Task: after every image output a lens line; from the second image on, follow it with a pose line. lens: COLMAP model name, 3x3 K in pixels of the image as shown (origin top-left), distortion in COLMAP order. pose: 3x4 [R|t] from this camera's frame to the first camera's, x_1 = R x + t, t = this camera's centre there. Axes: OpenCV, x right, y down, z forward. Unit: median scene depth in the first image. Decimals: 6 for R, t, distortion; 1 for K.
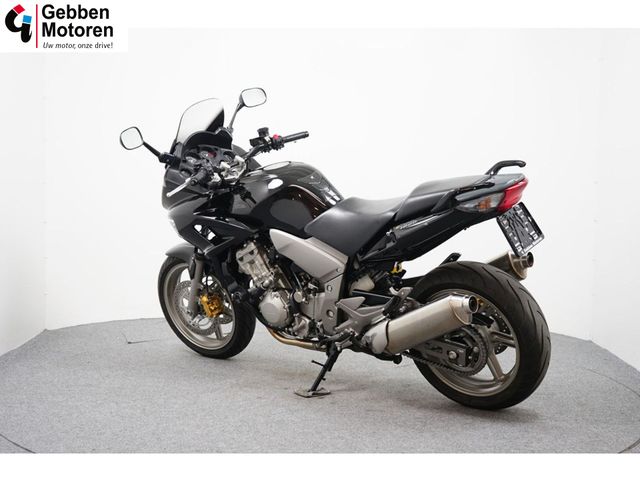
lens RADIAL K [[990.2, 0, 319.8], [0, 990.2, 241.7], [0, 0, 1]] dist [0.014659, 0.000000]
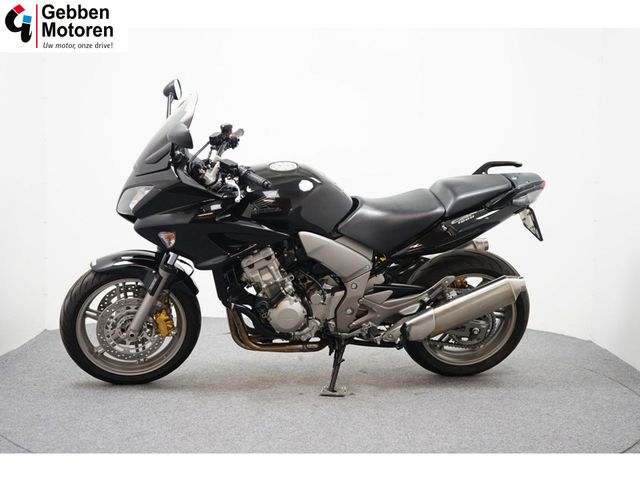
lens RADIAL K [[990.2, 0, 320.2], [0, 990.2, 238.1], [0, 0, 1]] dist [0.014659, 0.000000]
pose [[0.642779, -0.064856, 0.763302, -0.779894], [0.052023, 0.997805, 0.040972, -0.045682], [-0.764284, 0.013373, 0.644742, 0.363087]]
